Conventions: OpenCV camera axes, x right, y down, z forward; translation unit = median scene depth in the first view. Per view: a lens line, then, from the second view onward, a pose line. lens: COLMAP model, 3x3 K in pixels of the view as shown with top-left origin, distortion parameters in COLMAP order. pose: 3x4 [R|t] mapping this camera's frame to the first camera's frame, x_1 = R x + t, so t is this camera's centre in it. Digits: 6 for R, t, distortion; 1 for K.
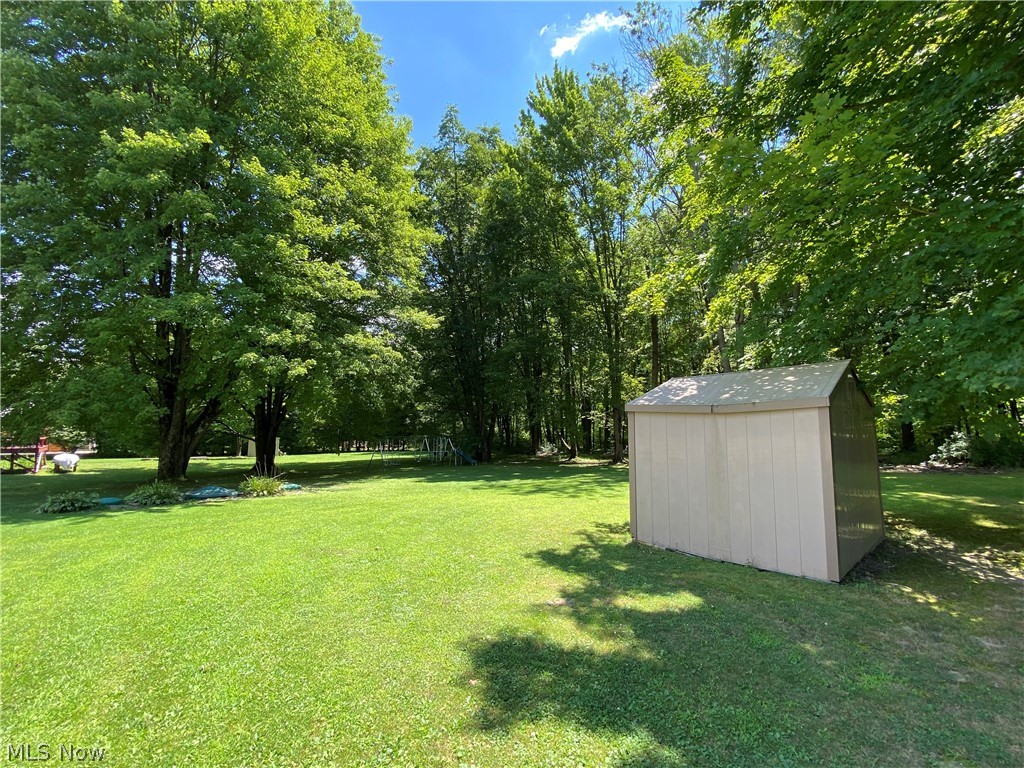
lens RADIAL K [[456.3, 0, 512.0], [0, 456.3, 384.0], [0, 0, 1]] dist [-0.046406, 0.000043]
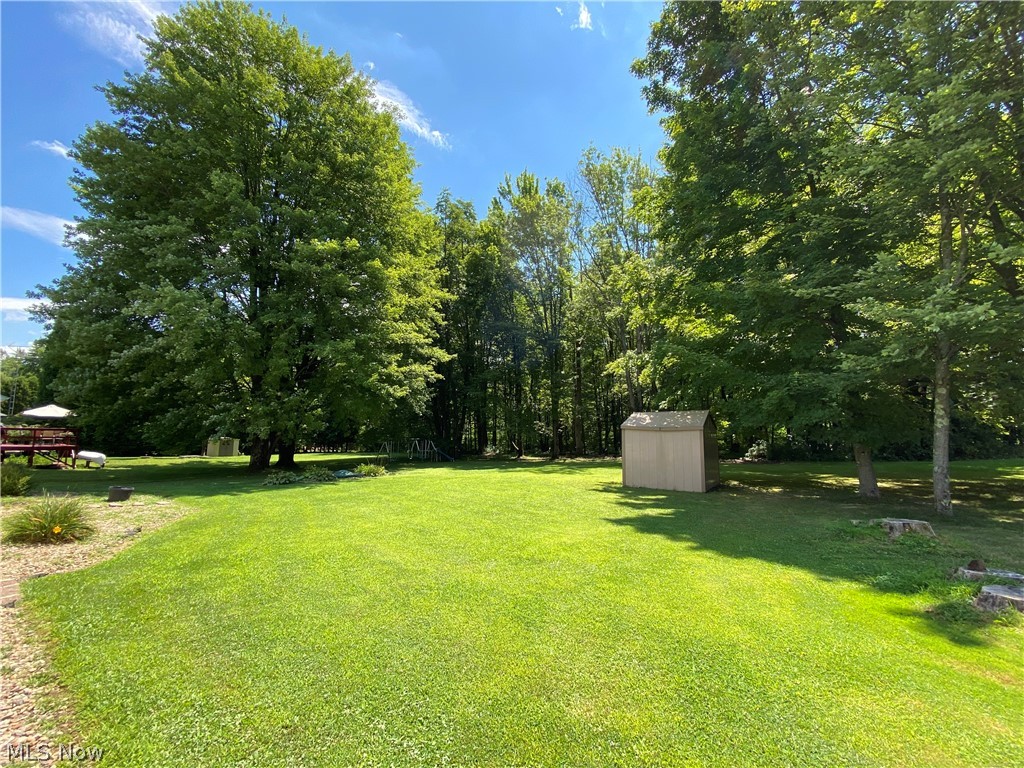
lens RADIAL K [[435.5, 0, 512.0], [0, 435.5, 384.0], [0, 0, 1]] dist [0.022574, -0.019750]
pose [[0.968024, 0.042691, 0.247200, -0.382119], [-0.038665, 0.999029, -0.021121, -0.044443], [-0.247861, 0.010888, 0.968734, -0.459120]]
